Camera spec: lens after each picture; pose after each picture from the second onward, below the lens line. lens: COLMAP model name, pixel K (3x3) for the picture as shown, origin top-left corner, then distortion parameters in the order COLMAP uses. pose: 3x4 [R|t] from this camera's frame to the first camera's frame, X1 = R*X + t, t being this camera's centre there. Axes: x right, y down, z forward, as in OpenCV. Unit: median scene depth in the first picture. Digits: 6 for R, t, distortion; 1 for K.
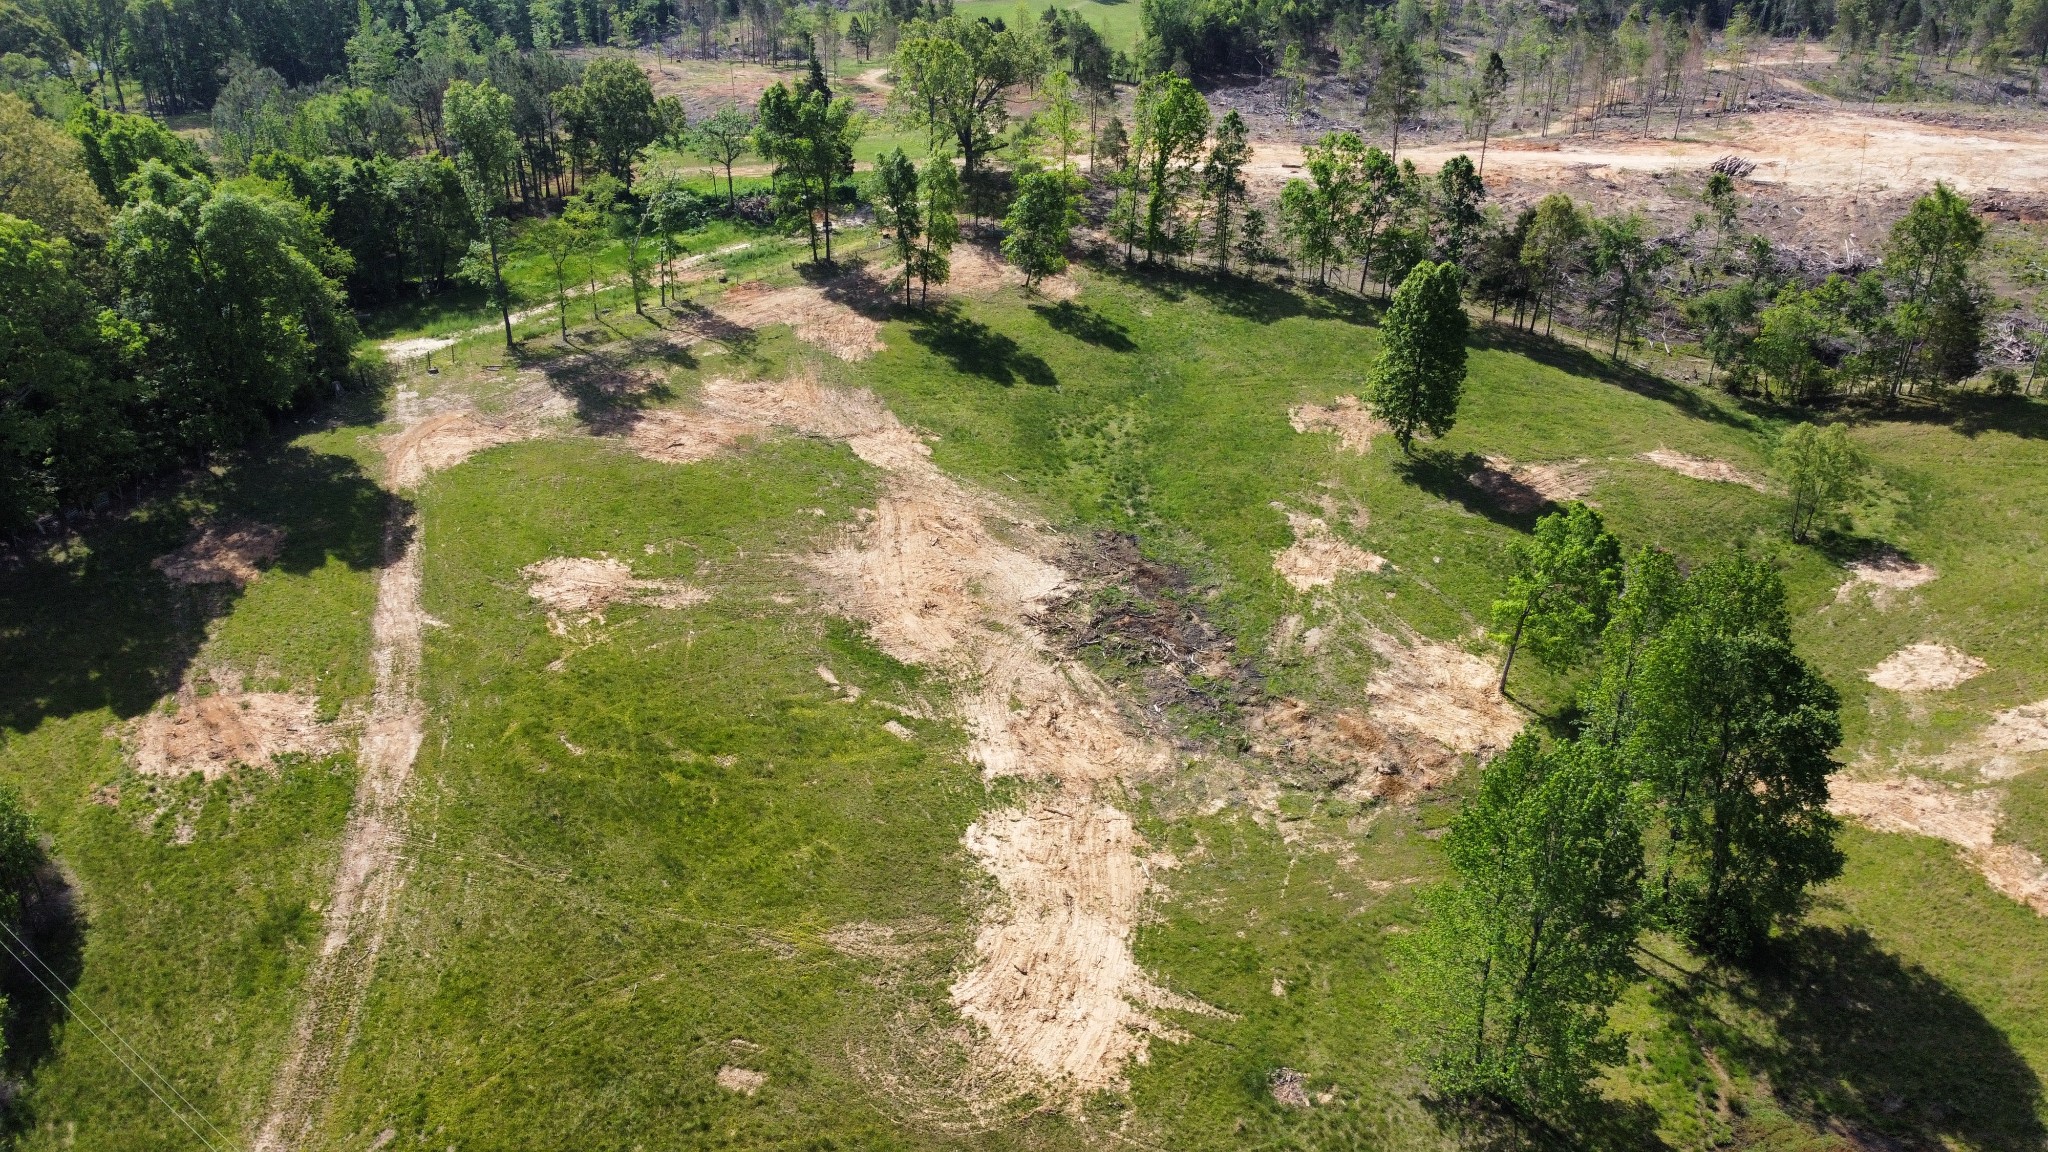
lens RADIAL K [[1559.2, 0, 1016.1], [0, 1559.2, 577.6], [0, 0, 1]] dist [0.003041, -0.007113]
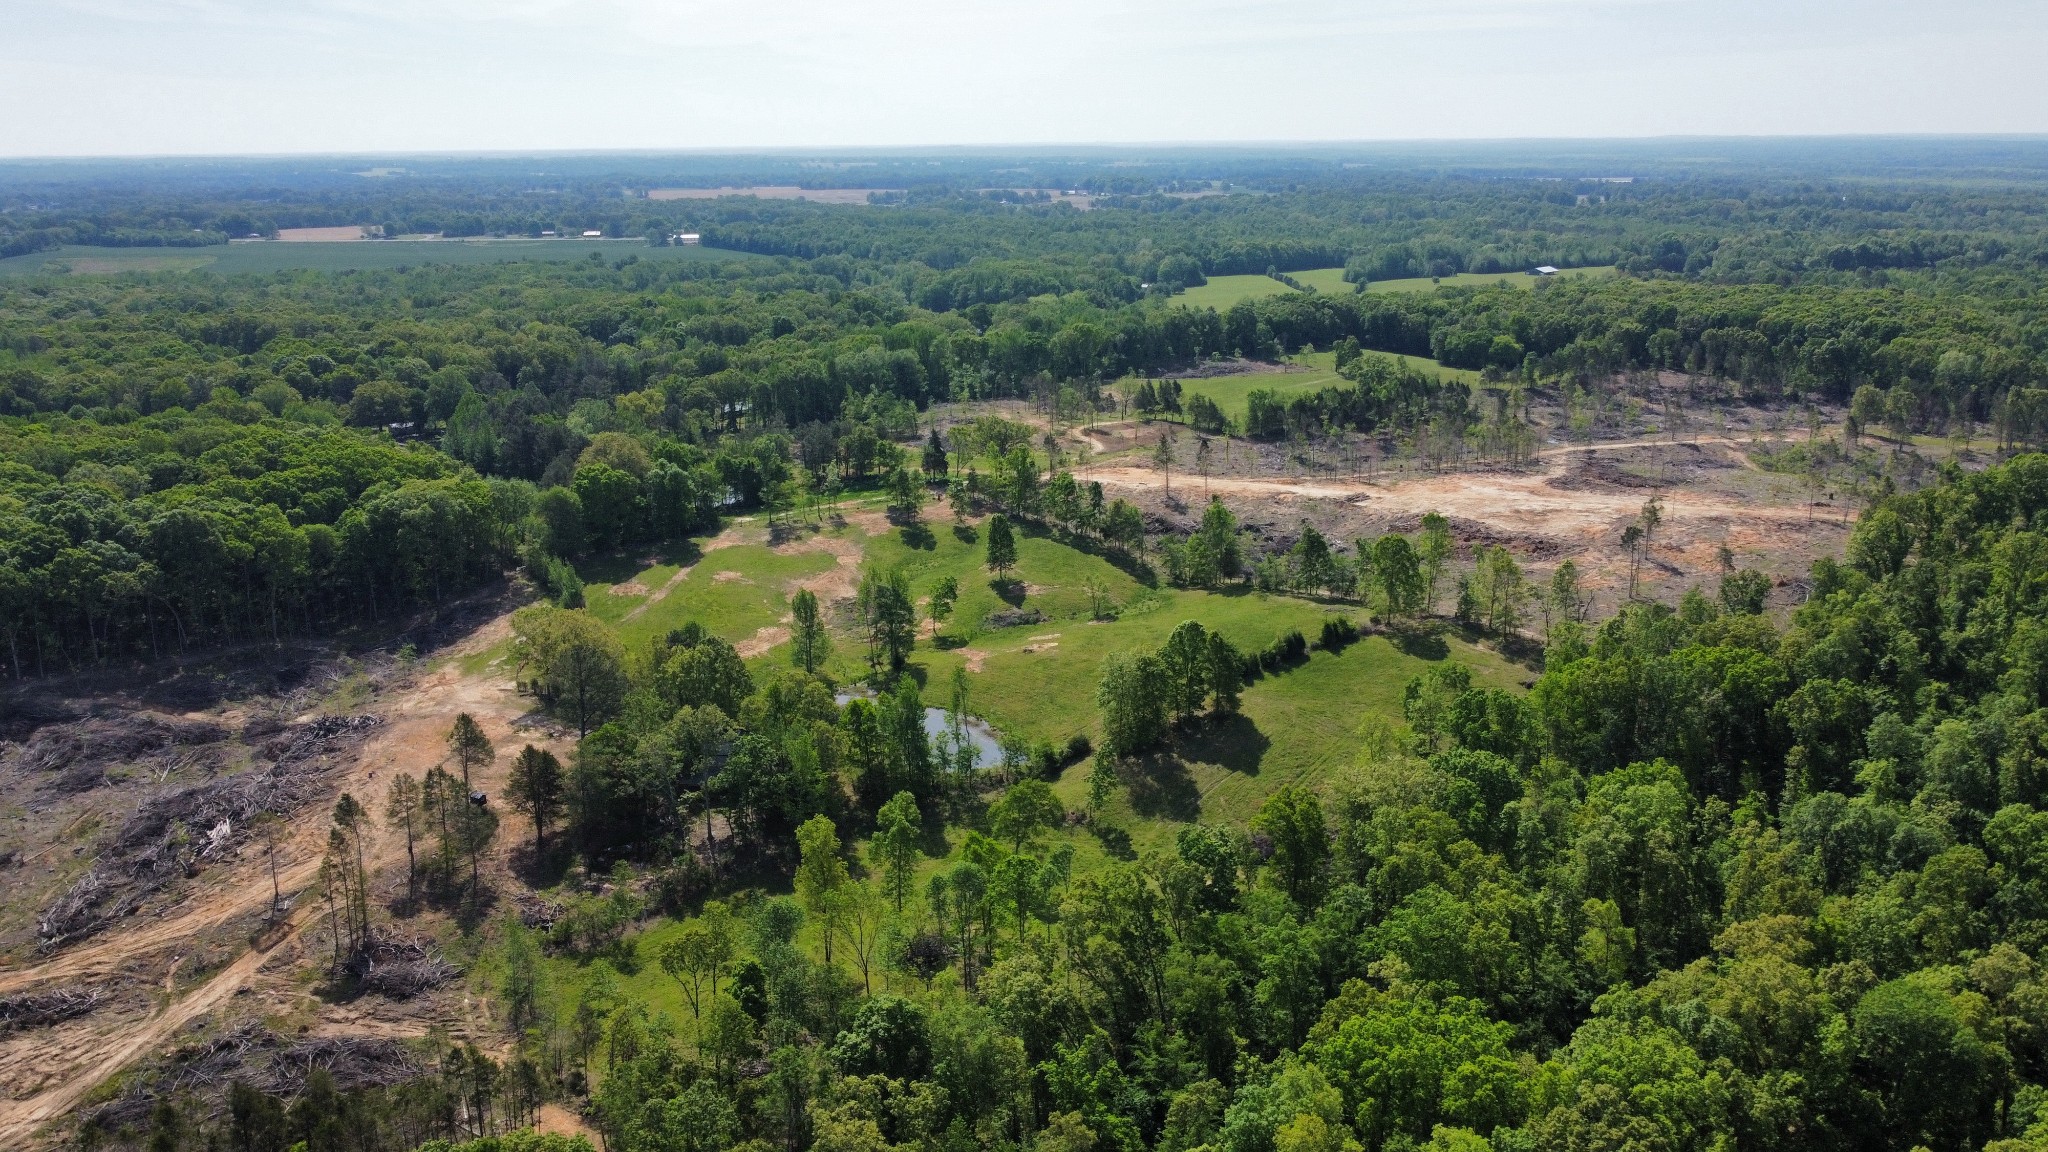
lens RADIAL K [[1559.2, 0, 1020.7], [0, 1559.2, 582.0], [0, 0, 1]] dist [0.003041, -0.007113]
pose [[0.893263, 0.092848, -0.439842, 1.720951], [-0.169289, 0.975885, -0.137800, 0.357196], [0.416441, 0.197553, 0.887440, -1.737037]]
